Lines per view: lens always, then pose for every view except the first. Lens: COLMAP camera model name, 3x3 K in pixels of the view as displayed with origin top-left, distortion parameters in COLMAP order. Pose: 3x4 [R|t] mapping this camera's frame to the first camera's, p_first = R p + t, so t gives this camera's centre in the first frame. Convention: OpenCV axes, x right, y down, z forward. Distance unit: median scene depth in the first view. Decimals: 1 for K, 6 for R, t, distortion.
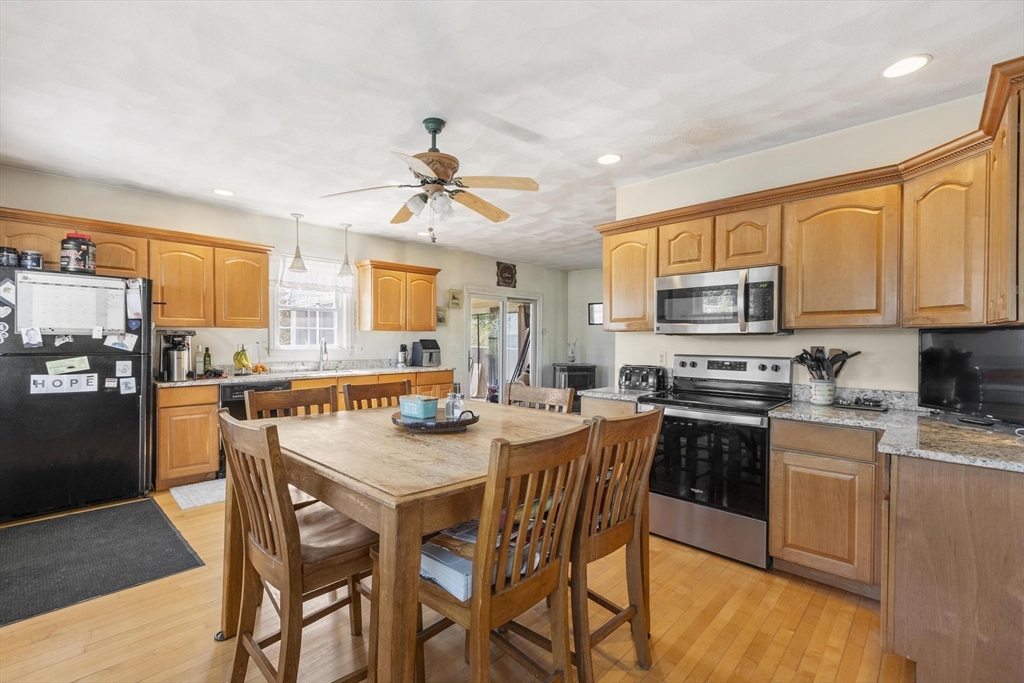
lens RADIAL K [[444.9, 0, 489.3], [0, 444.9, 345.8], [0, 0, 1]] dist [-0.002404, 0.000160]
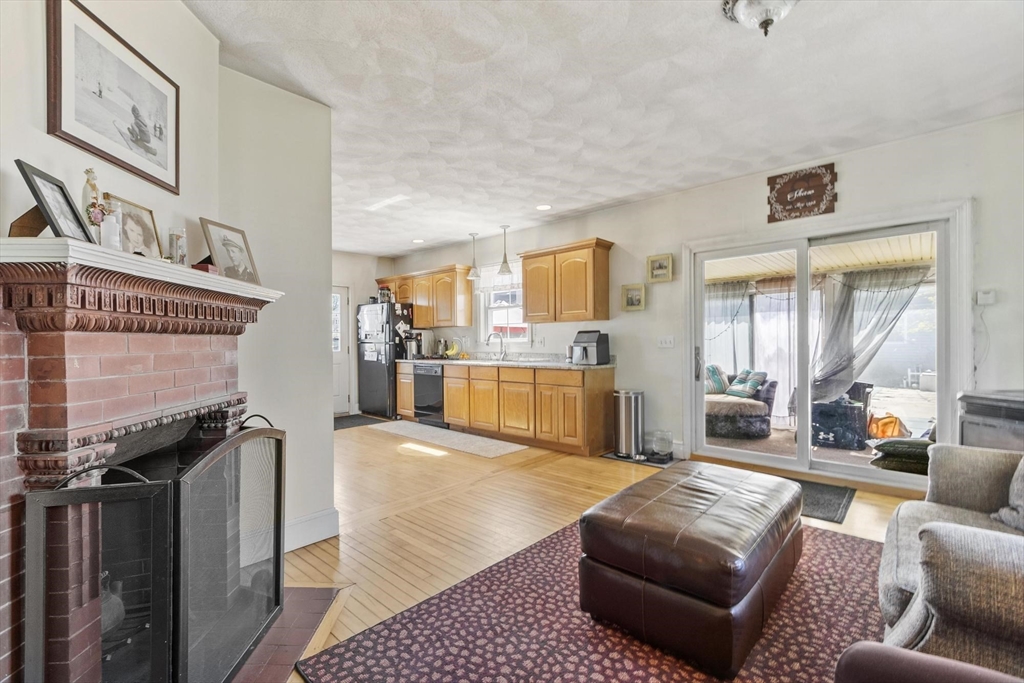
lens RADIAL K [[444.9, 0, 487.8], [0, 444.9, 338.8], [0, 0, 1]] dist [-0.002404, 0.000160]
pose [[0.013074, -0.006135, -0.999896, 1.015635], [-0.004835, 0.999969, -0.006199, 0.008898], [0.999903, 0.004916, 0.013044, 1.276529]]
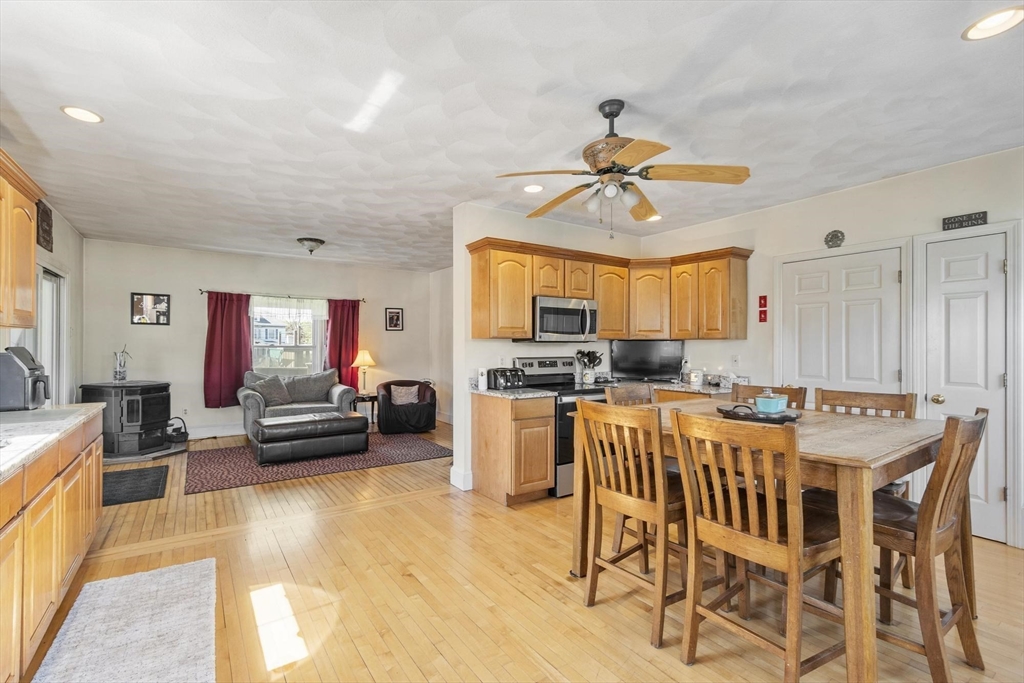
lens RADIAL K [[444.9, 0, 484.7], [0, 444.9, 344.2], [0, 0, 1]] dist [-0.002404, 0.000160]
pose [[0.217511, 0.004085, 0.976049, -0.726426], [0.013442, 0.999884, -0.007180, -0.009302], [-0.975965, 0.014681, 0.217431, 0.725821]]
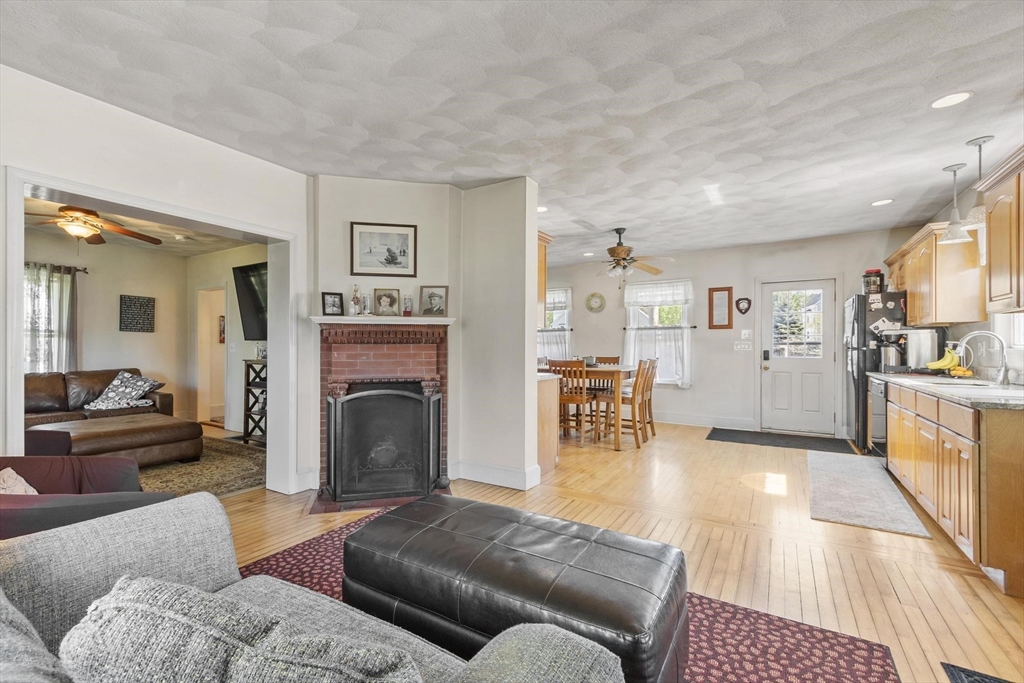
lens RADIAL K [[444.9, 0, 487.3], [0, 444.9, 345.1], [0, 0, 1]] dist [-0.002404, 0.000160]
pose [[-0.977075, -0.000632, -0.212897, 0.609167], [-0.003693, 0.999895, 0.013978, -0.007785], [0.212866, 0.014444, -0.976975, 1.941642]]
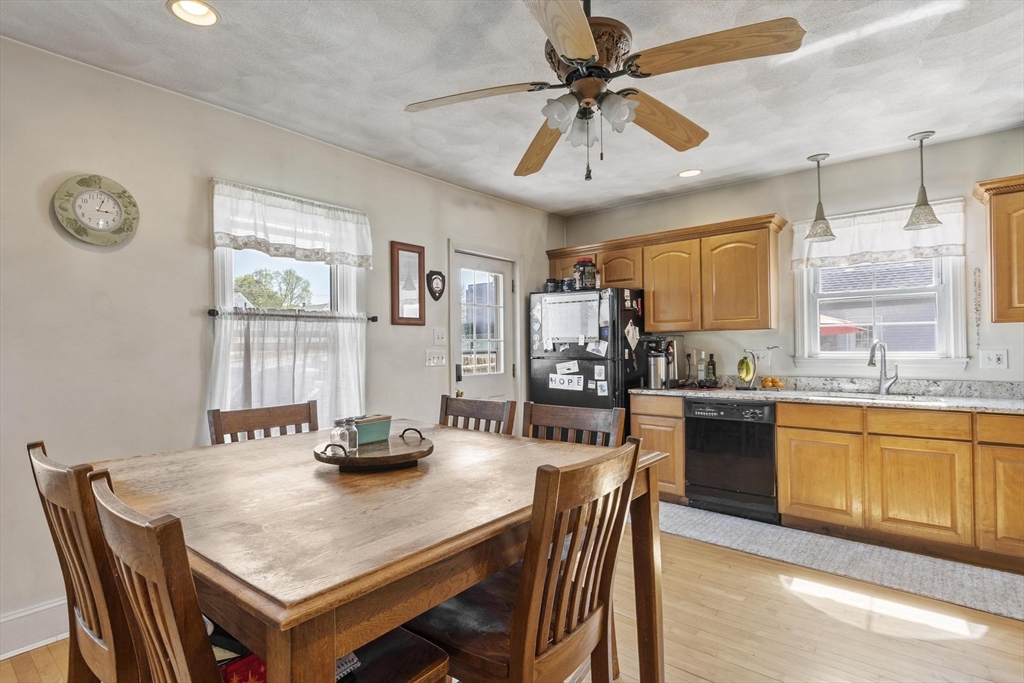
lens RADIAL K [[512.6, 0, 480.3], [0, 512.6, 345.5], [0, 0, 1]] dist [0.004459, -0.003846]
pose [[0.054501, -0.009973, -0.998464, 0.378163], [-0.004932, 0.999935, -0.010257, -0.000673], [0.998502, 0.005484, 0.054448, 0.565236]]
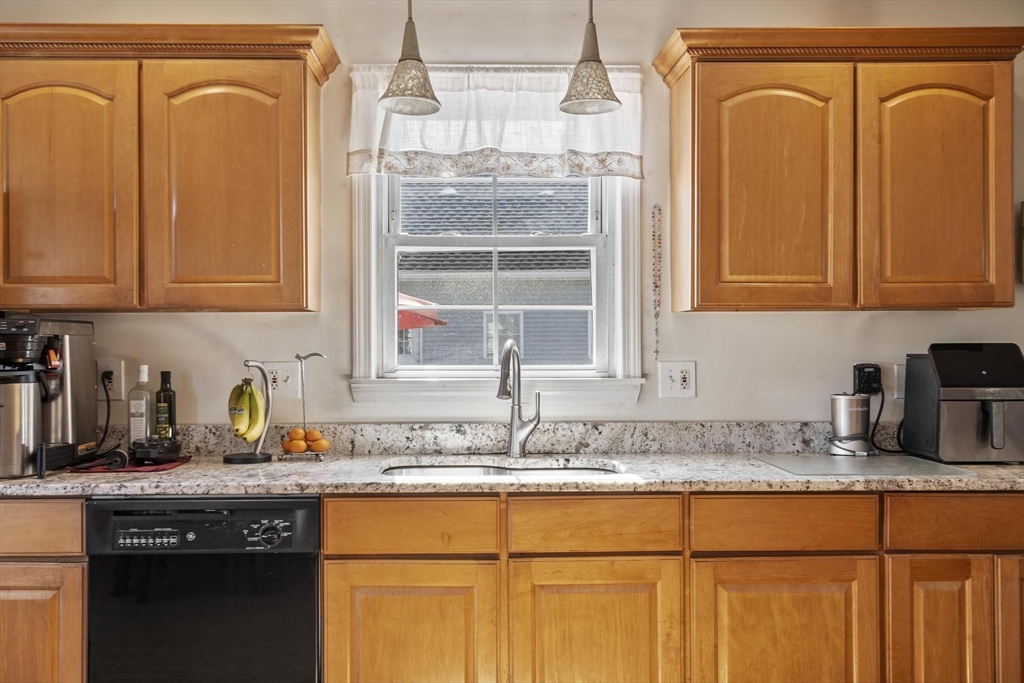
lens RADIAL K [[936.6, 0, 486.9], [0, 936.6, 344.6], [0, 0, 1]] dist [0.015115, 0.000000]
pose [[0.721694, -0.007910, -0.692167, 0.026896], [-0.005659, 0.999834, -0.017327, -0.006626], [0.692189, 0.016421, 0.721530, 0.748803]]
